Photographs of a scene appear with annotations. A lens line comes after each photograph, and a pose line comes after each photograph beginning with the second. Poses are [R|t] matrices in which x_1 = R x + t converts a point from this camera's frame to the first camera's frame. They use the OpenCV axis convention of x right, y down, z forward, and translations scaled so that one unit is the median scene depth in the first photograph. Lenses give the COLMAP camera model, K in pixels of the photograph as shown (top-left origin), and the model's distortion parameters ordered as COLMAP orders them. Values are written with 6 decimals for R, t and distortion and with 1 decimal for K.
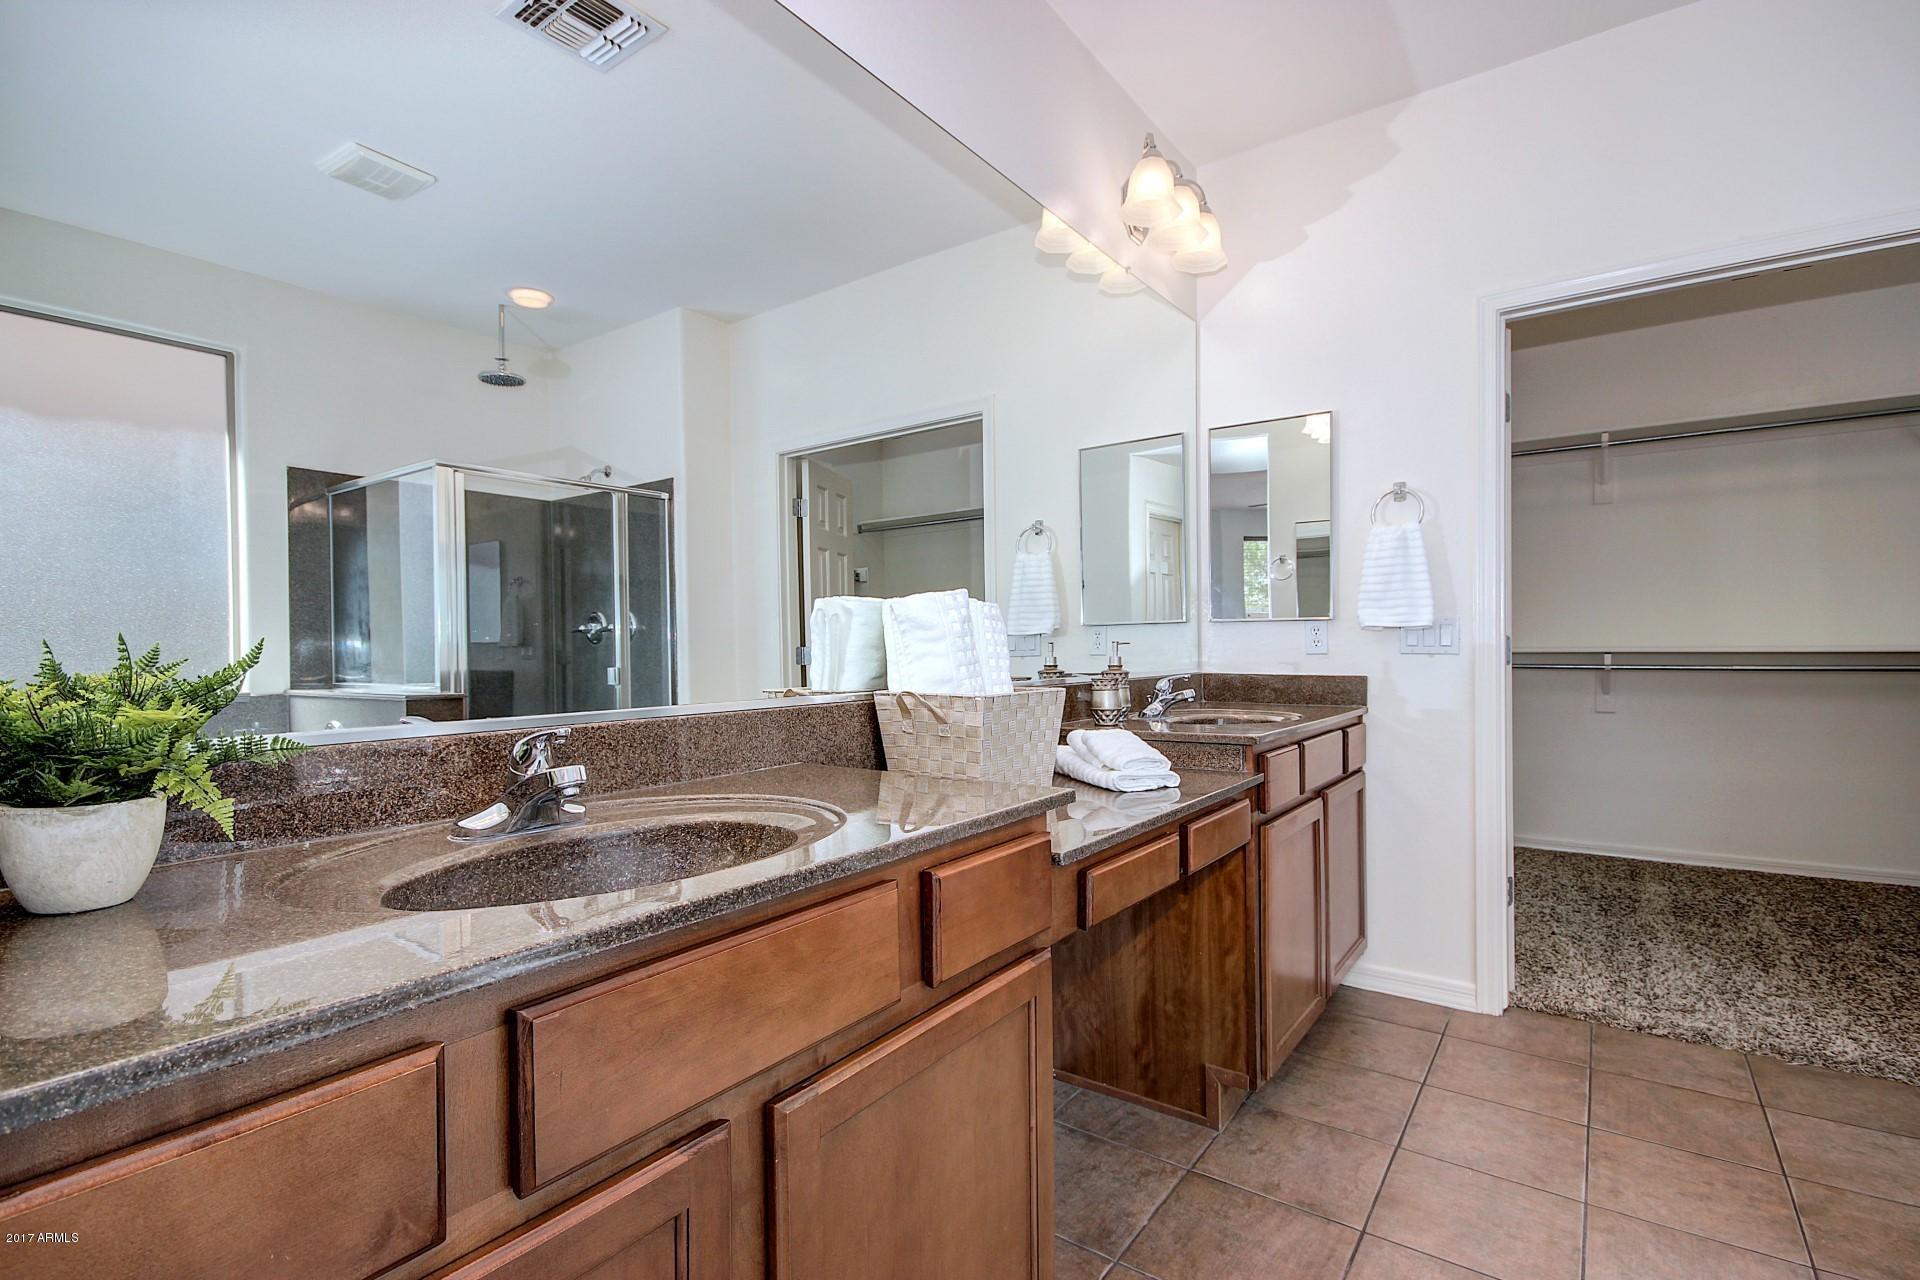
lens RADIAL K [[889.9, 0, 975.0], [0, 889.9, 646.4], [0, 0, 1]] dist [0.000928, 0.000290]
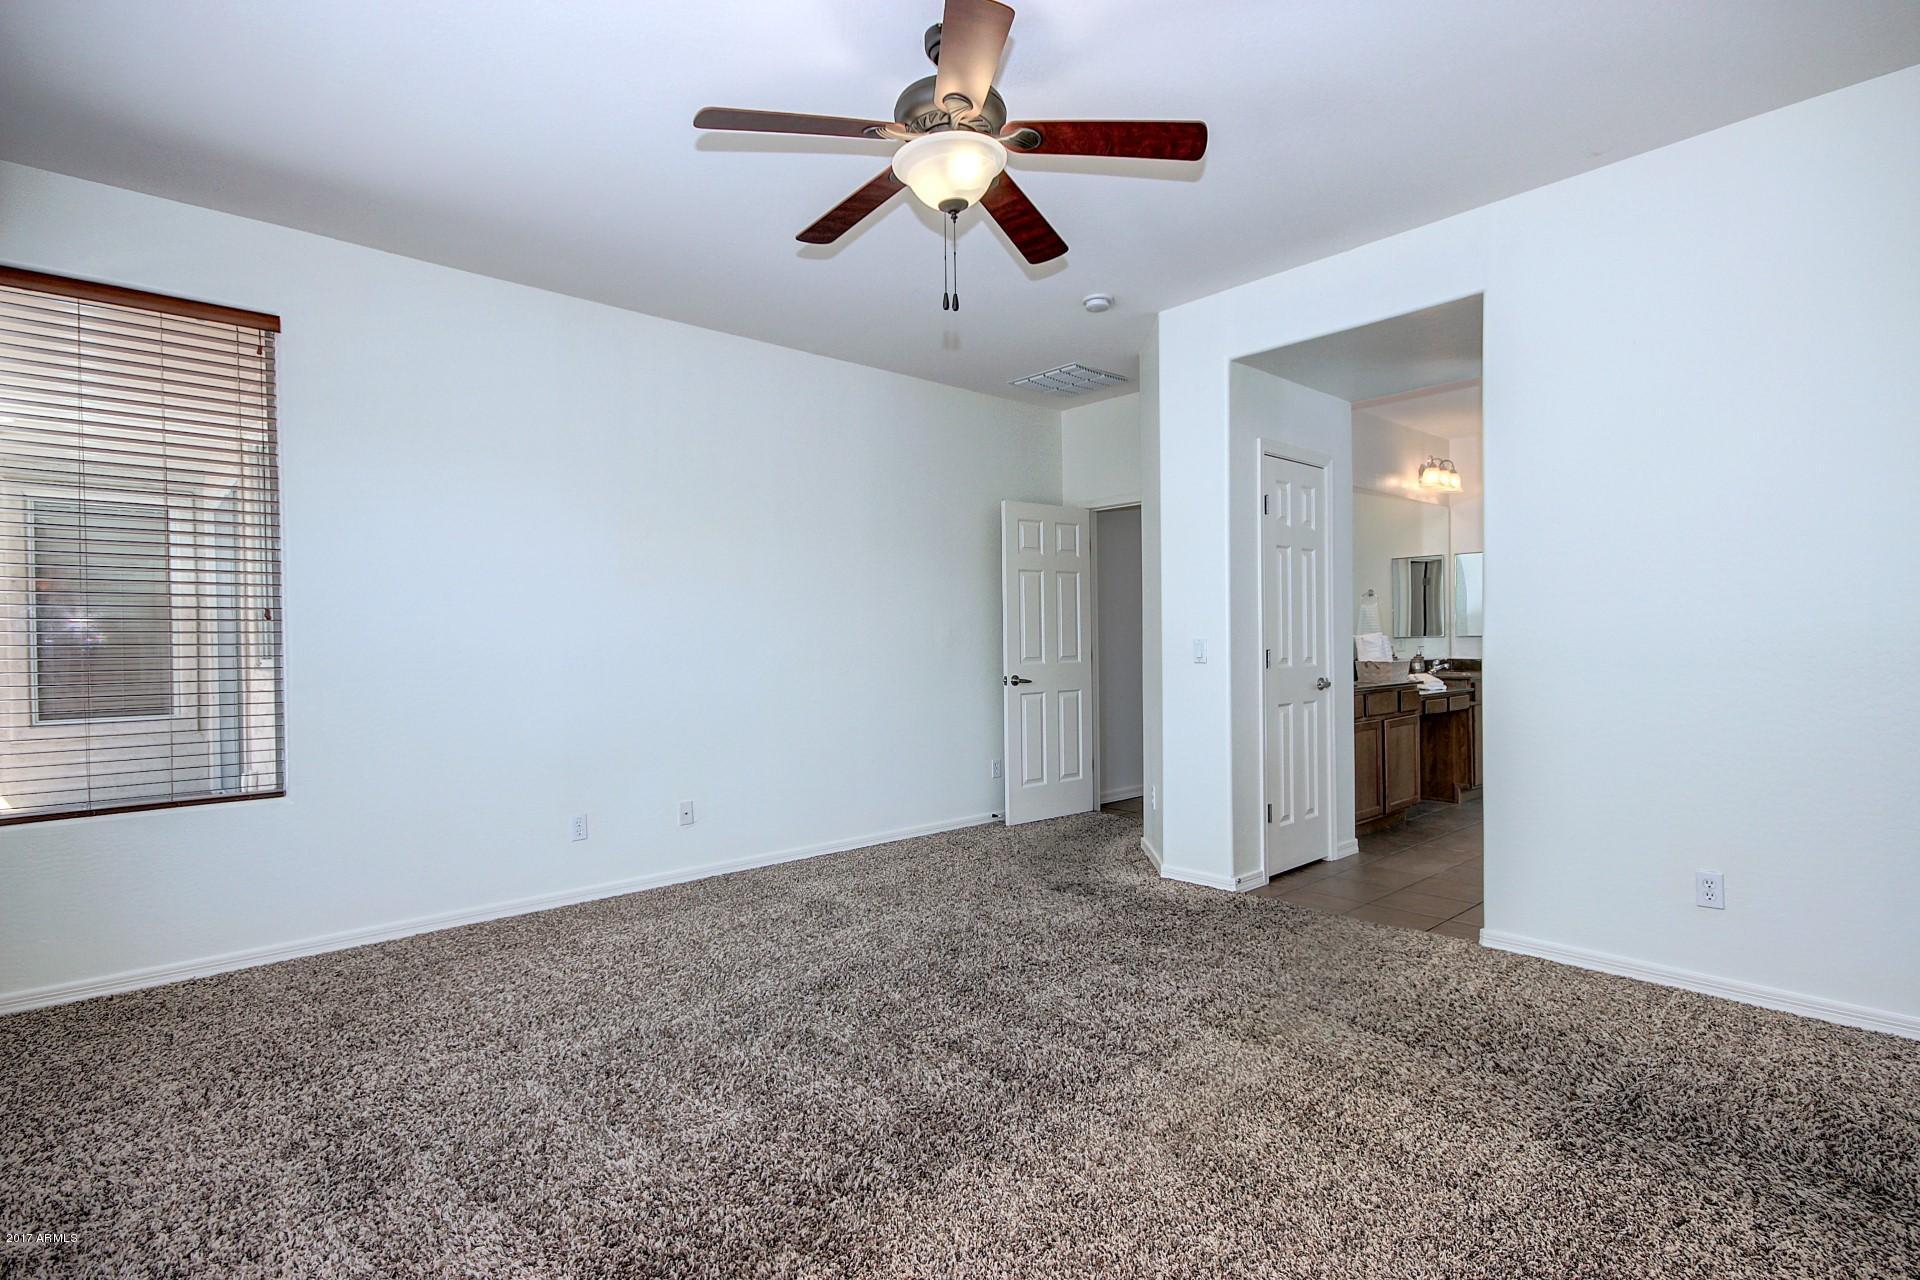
lens RADIAL K [[889.9, 0, 975.0], [0, 889.9, 646.4], [0, 0, 1]] dist [0.000928, 0.000290]
pose [[0.972227, -0.000531, -0.234039, -0.521592], [0.000710, 1.000000, 0.000678, -0.007616], [0.234038, -0.000826, 0.972227, -1.967960]]
